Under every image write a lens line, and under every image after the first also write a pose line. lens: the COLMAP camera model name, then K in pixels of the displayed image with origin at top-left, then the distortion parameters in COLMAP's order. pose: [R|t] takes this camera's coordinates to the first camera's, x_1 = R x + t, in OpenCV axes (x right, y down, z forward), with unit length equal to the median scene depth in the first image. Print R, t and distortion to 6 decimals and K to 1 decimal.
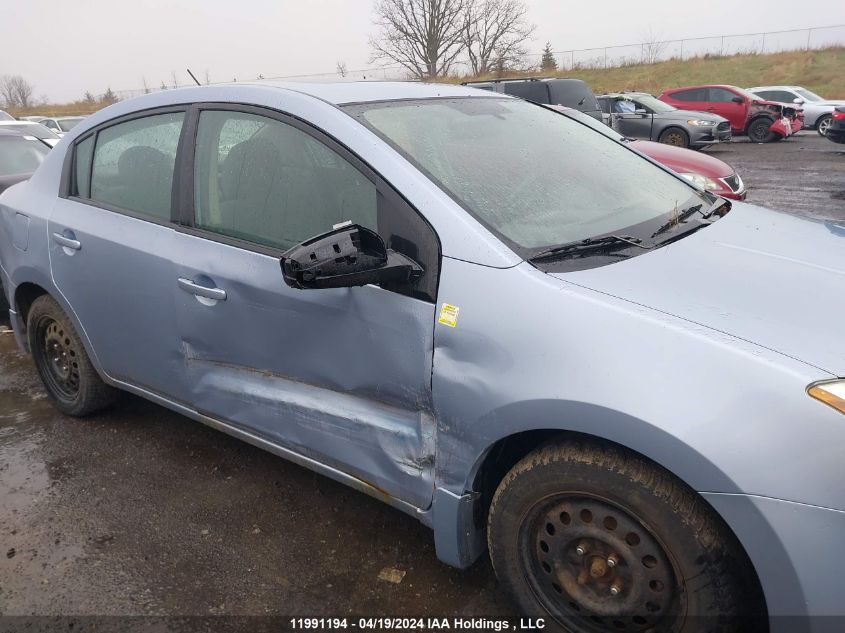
lens RADIAL K [[662.0, 0, 430.6], [0, 662.0, 312.1], [0, 0, 1]] dist [0.078284, -0.106648]
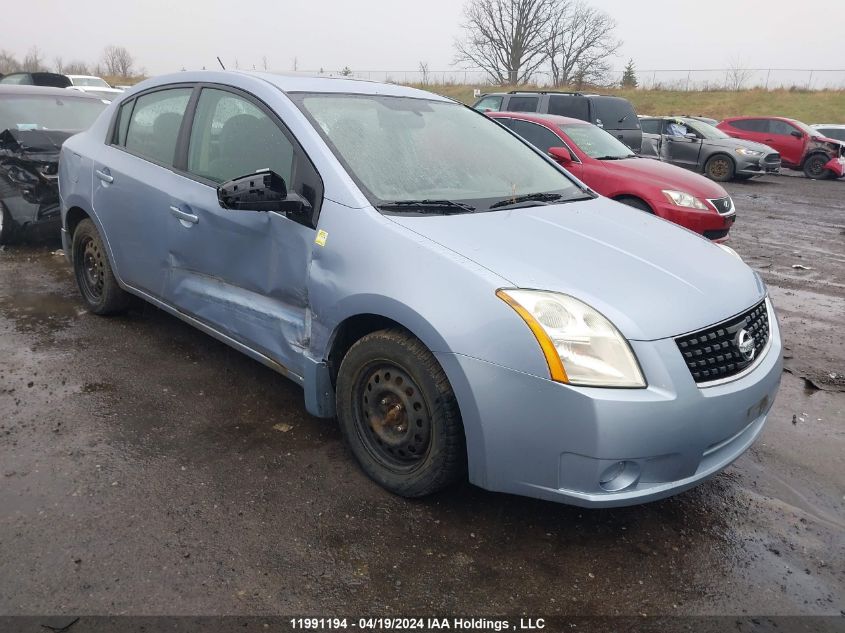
lens RADIAL K [[662.0, 0, 430.6], [0, 662.0, 312.1], [0, 0, 1]] dist [0.078284, -0.106648]
pose [[0.988928, 0.120924, -0.086021, 0.250240], [-0.121314, 0.992614, 0.000708, 0.083624], [0.085471, 0.009736, 0.996293, -0.274092]]
